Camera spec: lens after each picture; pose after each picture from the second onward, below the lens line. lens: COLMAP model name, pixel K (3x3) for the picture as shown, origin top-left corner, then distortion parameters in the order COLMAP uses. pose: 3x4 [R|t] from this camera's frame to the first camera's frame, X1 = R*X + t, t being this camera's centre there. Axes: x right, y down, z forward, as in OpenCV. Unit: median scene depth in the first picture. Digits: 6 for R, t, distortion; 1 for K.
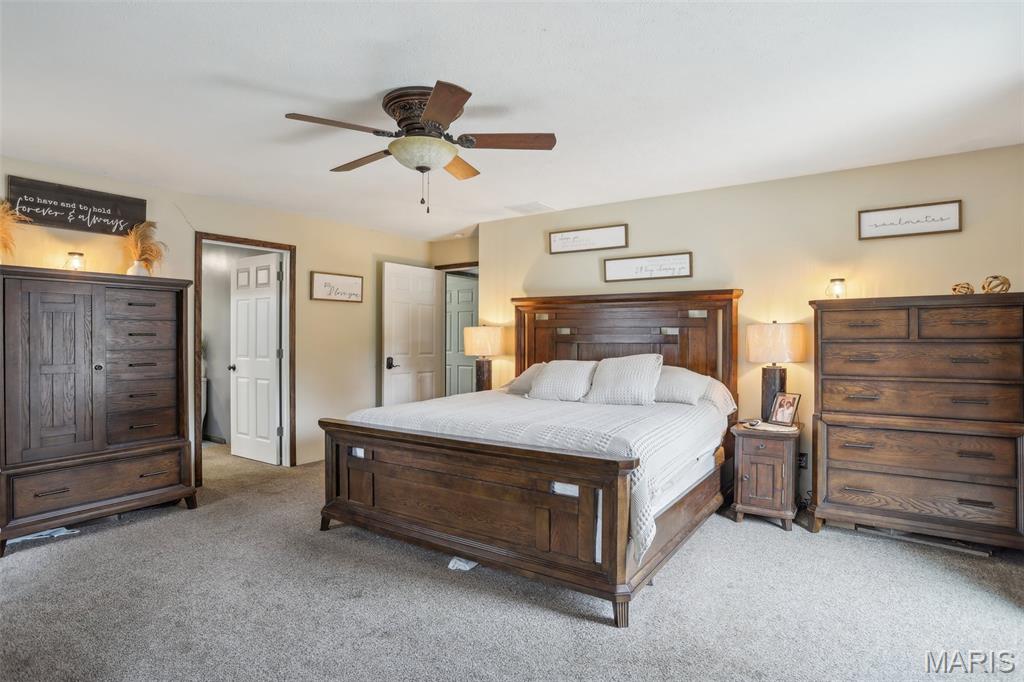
lens RADIAL K [[529.5, 0, 506.9], [0, 529.5, 340.0], [0, 0, 1]] dist [-0.035380, 0.001179]
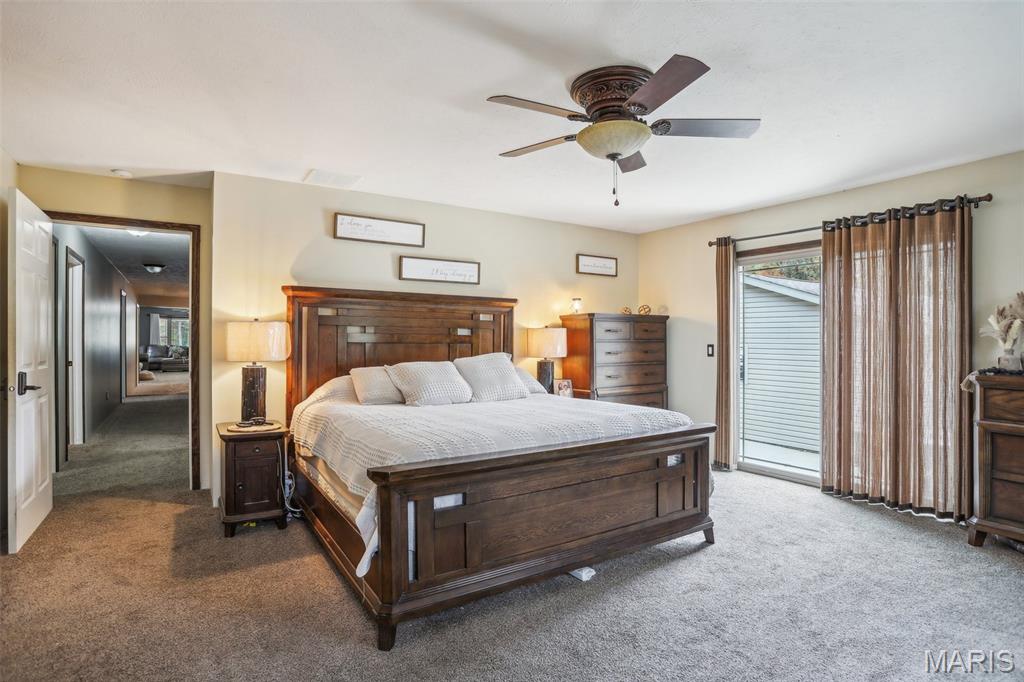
lens RADIAL K [[533.4, 0, 488.8], [0, 533.4, 341.9], [0, 0, 1]] dist [-0.059865, 0.001186]
pose [[0.411947, -0.002958, 0.911203, -0.690385], [-0.001814, 0.999990, 0.004066, -0.000951], [-0.911206, -0.003328, 0.411937, 0.507944]]
